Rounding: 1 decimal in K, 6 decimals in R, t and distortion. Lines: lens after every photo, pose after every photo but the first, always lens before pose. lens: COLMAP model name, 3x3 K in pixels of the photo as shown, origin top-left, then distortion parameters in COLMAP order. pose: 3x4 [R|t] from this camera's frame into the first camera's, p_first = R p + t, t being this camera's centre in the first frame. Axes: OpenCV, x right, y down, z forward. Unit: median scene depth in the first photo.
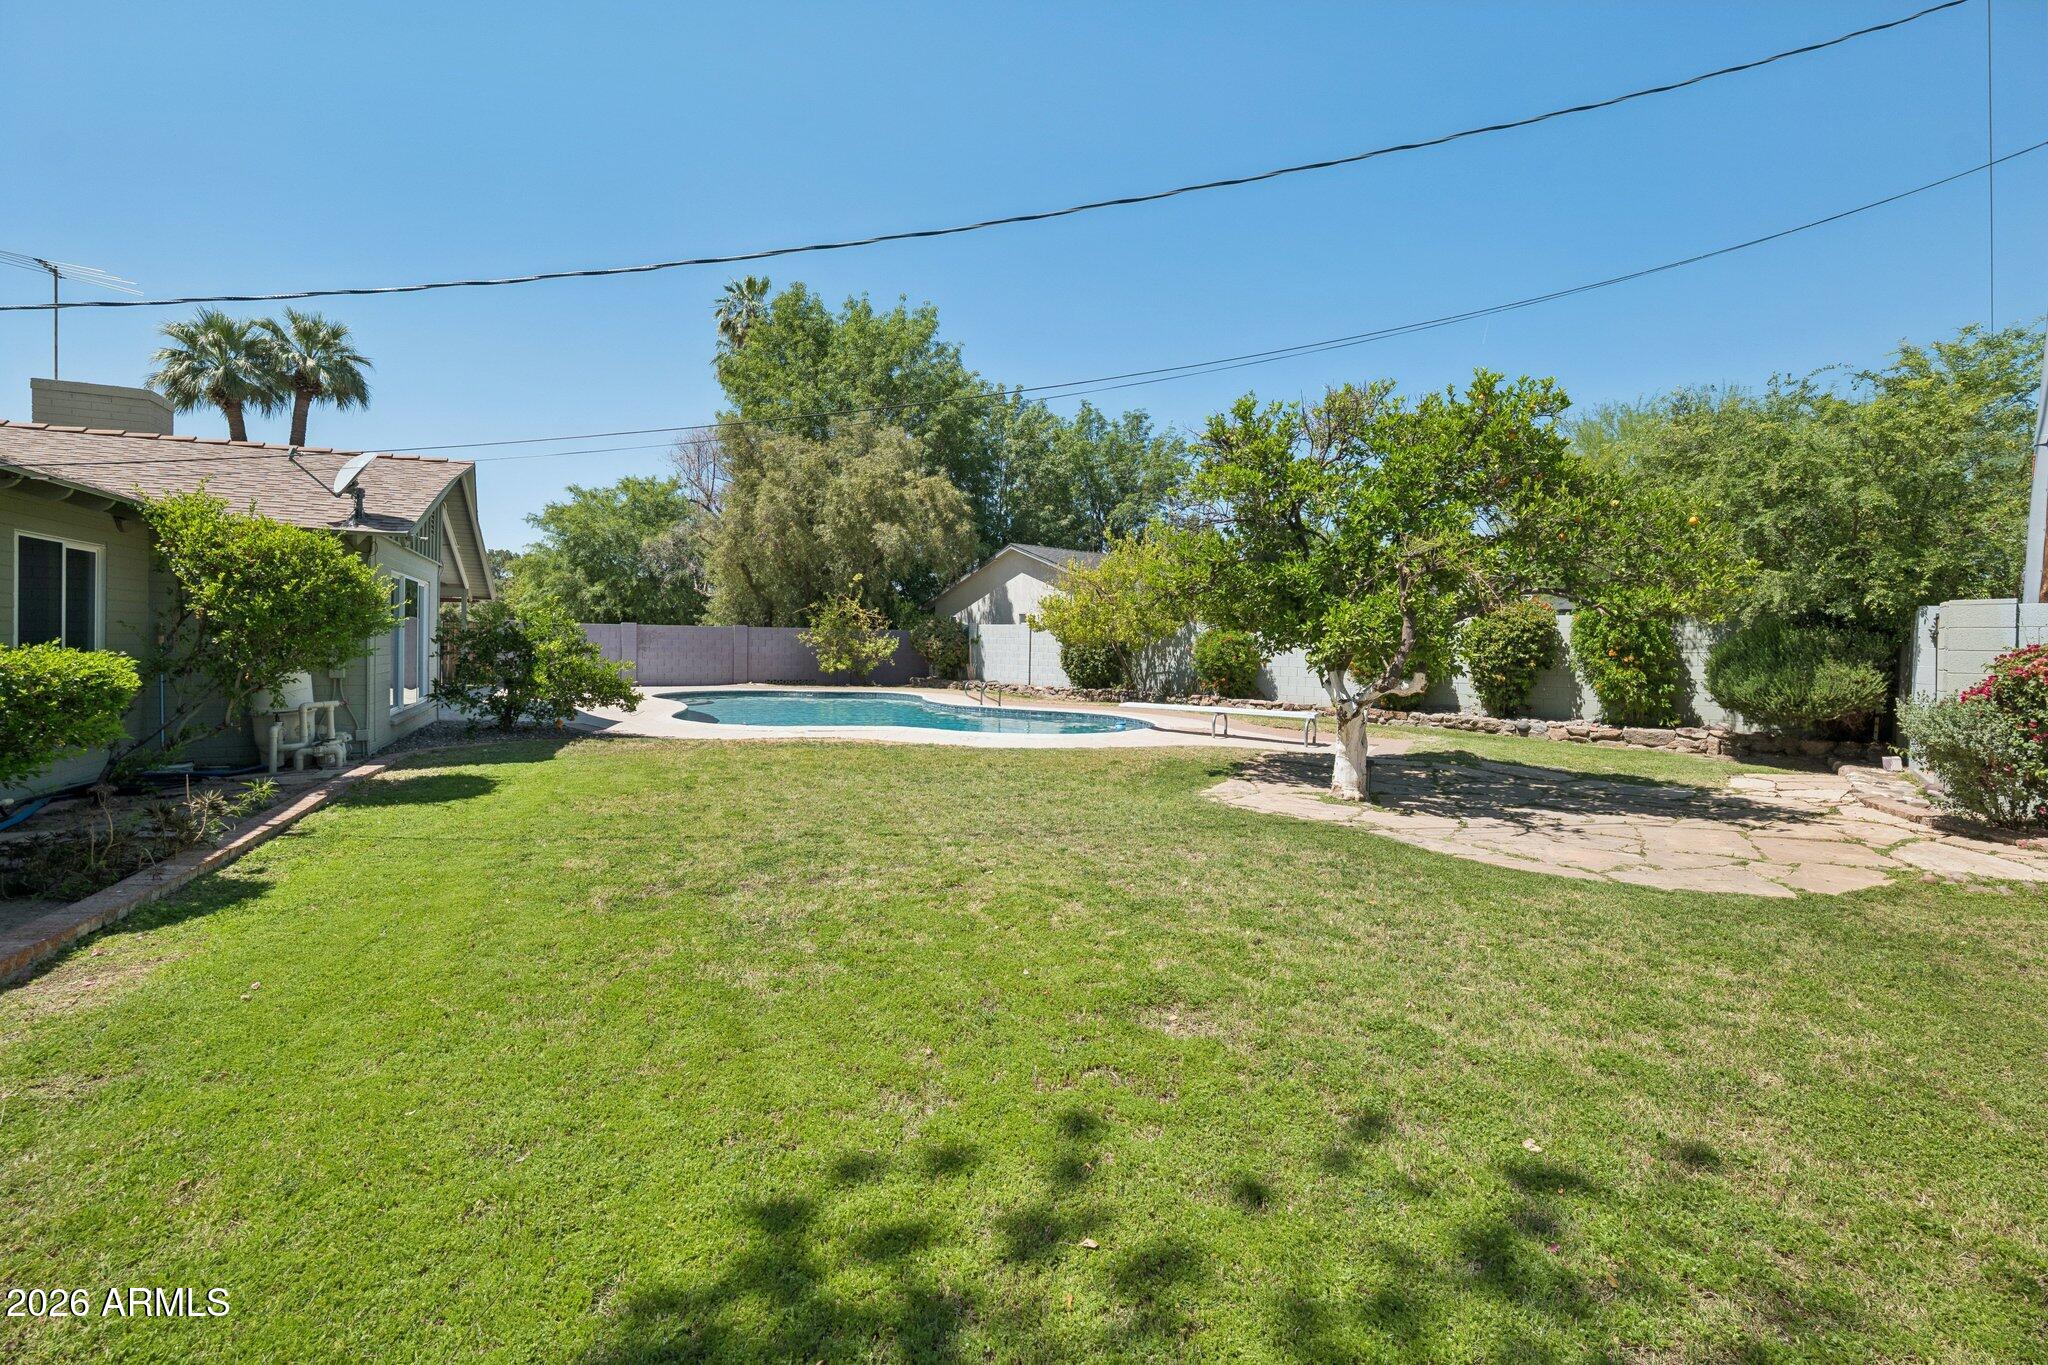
lens RADIAL K [[823.0, 0, 1025.9], [0, 823.0, 633.6], [0, 0, 1]] dist [0.000432, 0.000003]
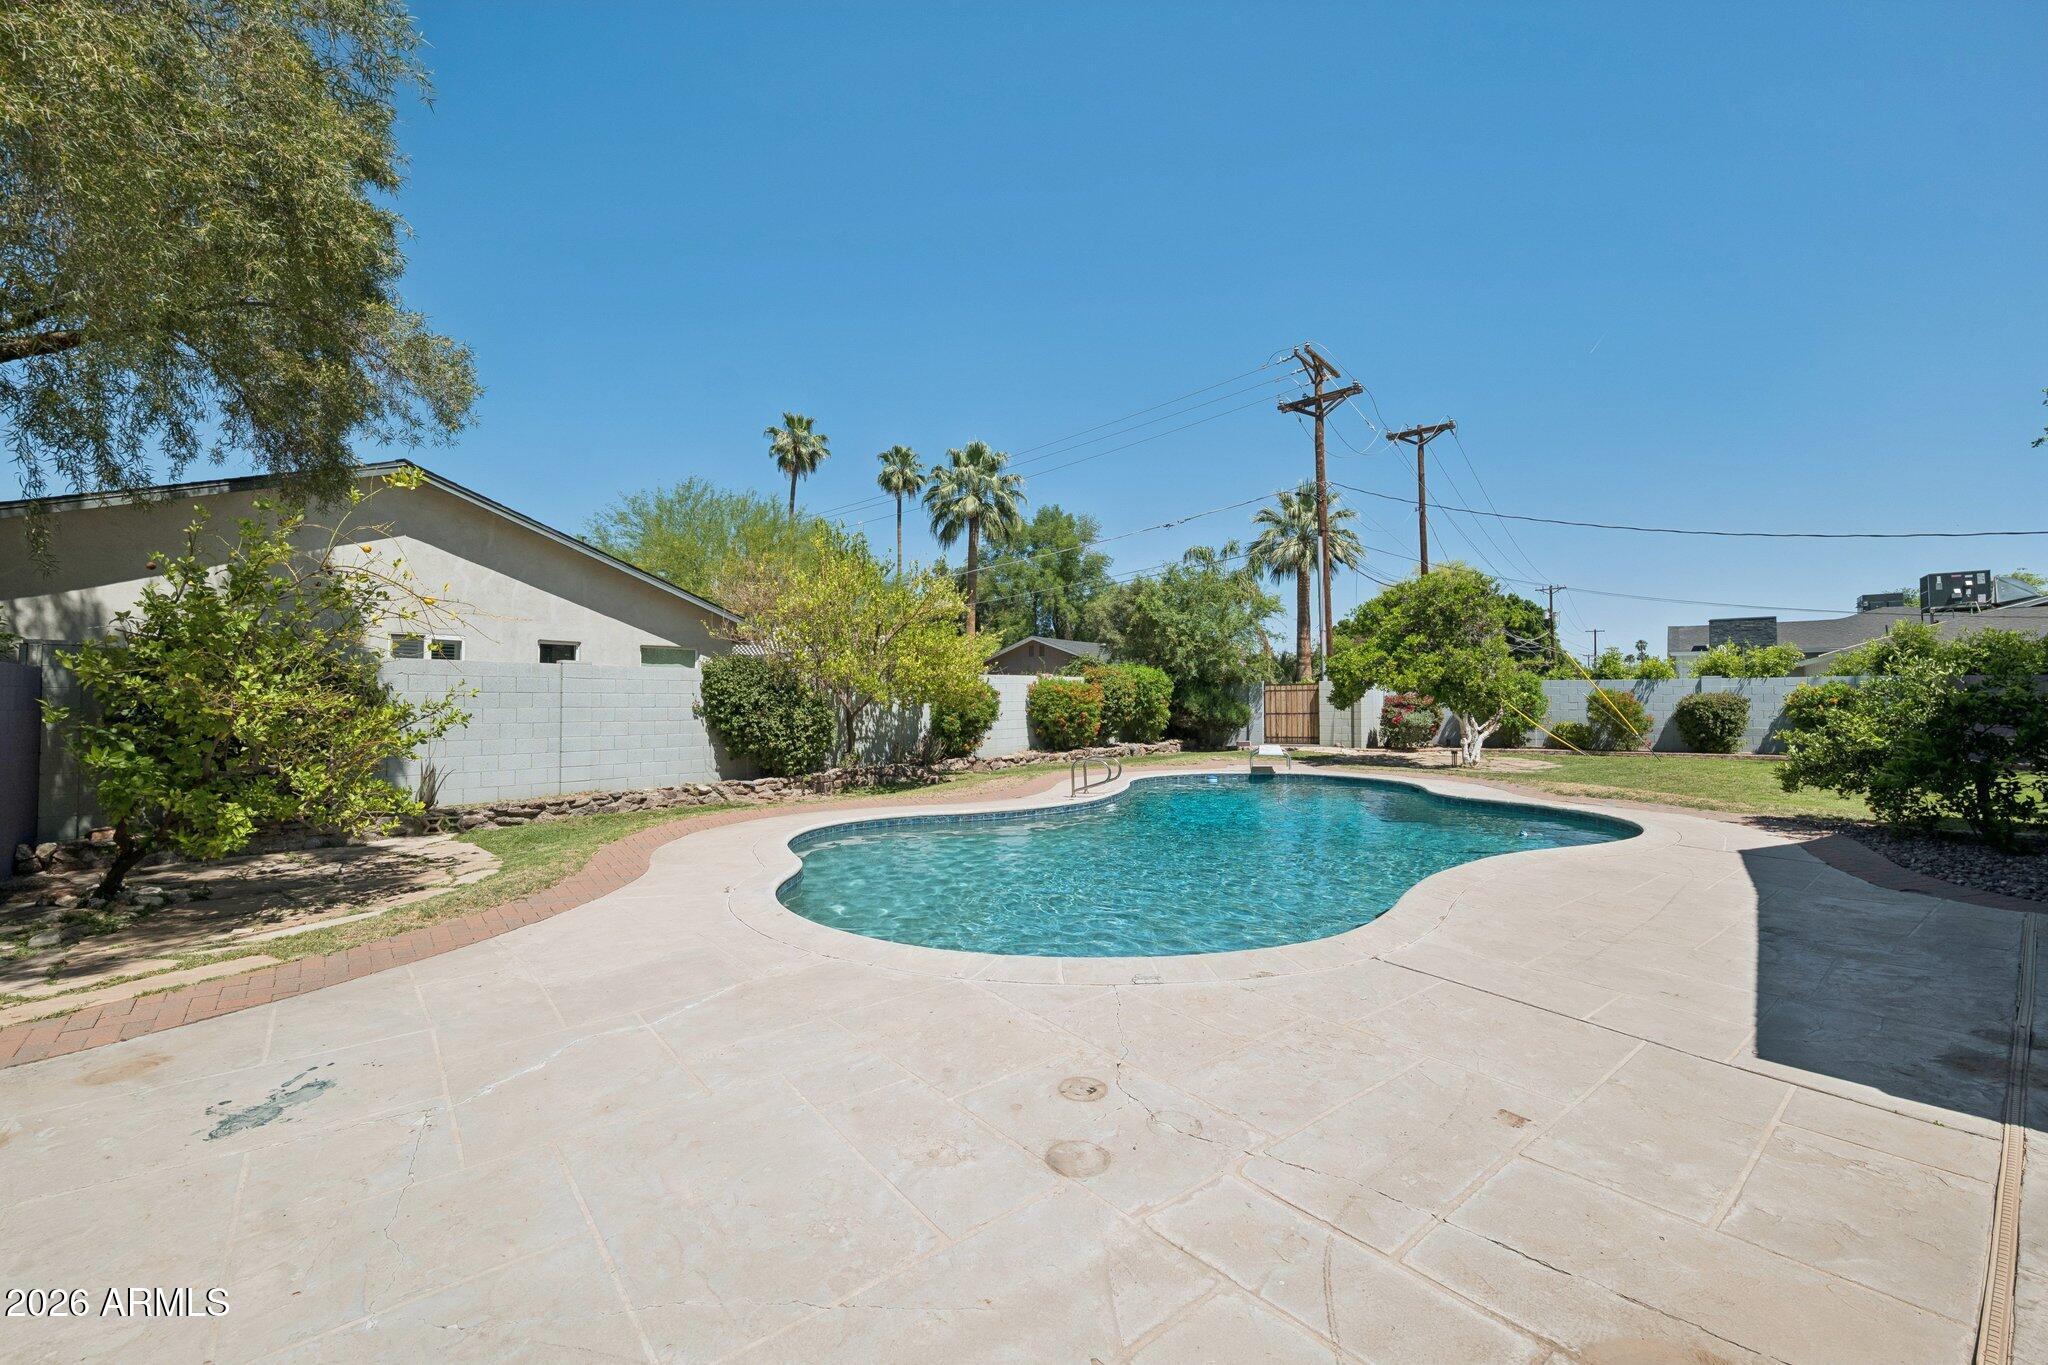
lens RADIAL K [[834.1, 0, 1025.0], [0, 834.1, 663.8], [0, 0, 1]] dist [-0.016220, -0.000026]
pose [[-0.198928, 0.032435, 0.979477, -0.466468], [-0.004216, 0.999415, -0.033951, 0.003277], [-0.980005, -0.010884, -0.198675, 0.778811]]
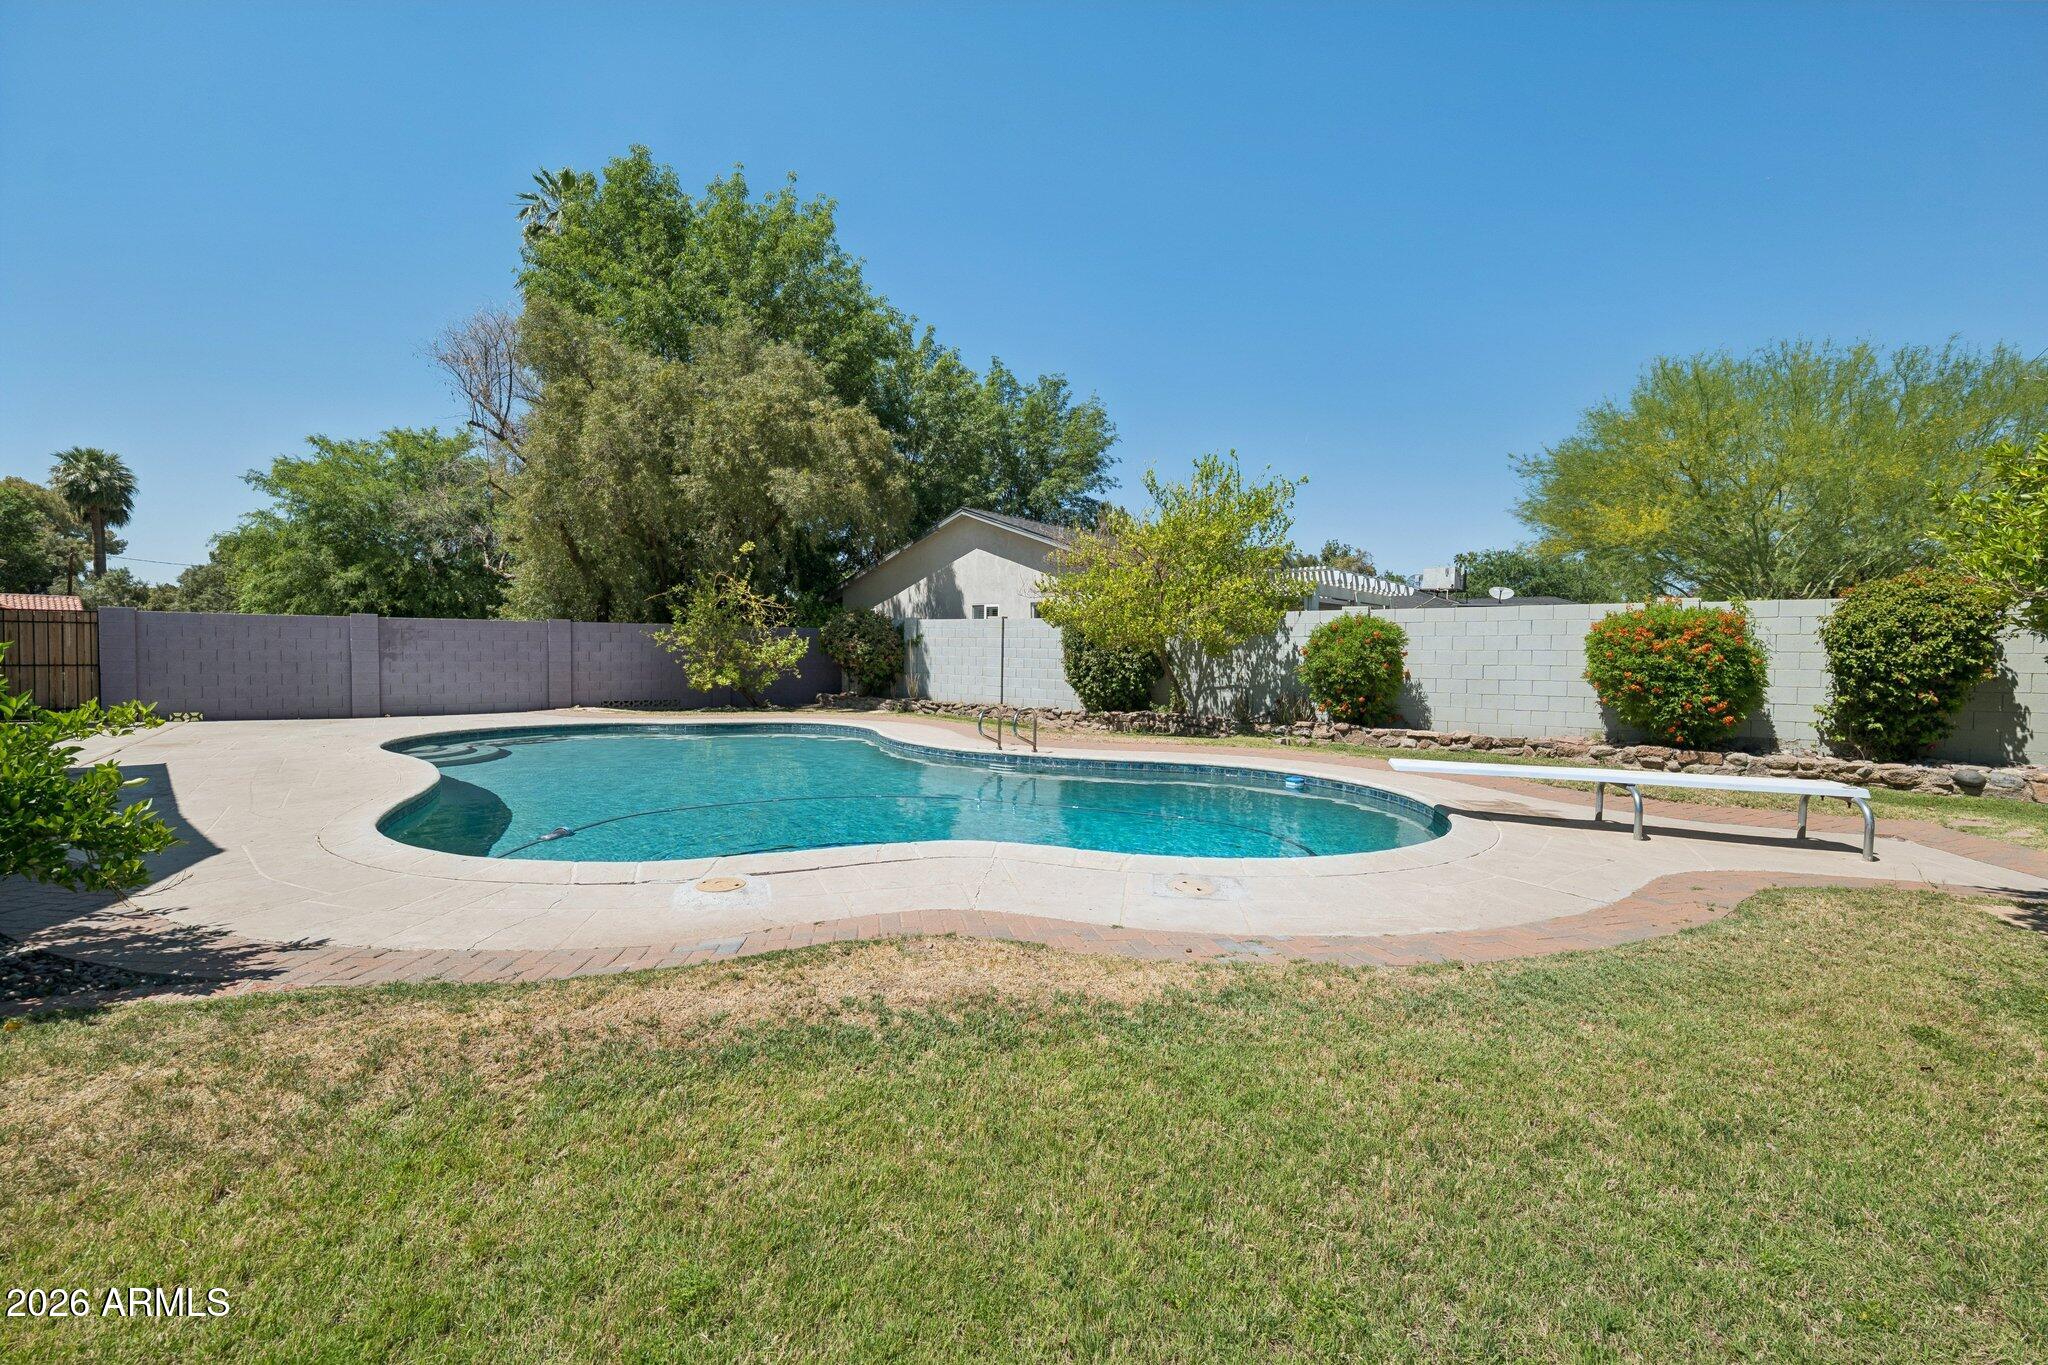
lens RADIAL K [[834.1, 0, 1025.0], [0, 834.1, 663.8], [0, 0, 1]] dist [-0.016220, -0.000026]
pose [[0.984539, -0.006215, 0.175056, -0.093071], [0.000731, 0.999507, 0.031373, 0.004719], [-0.175165, -0.030760, 0.984058, 0.270700]]
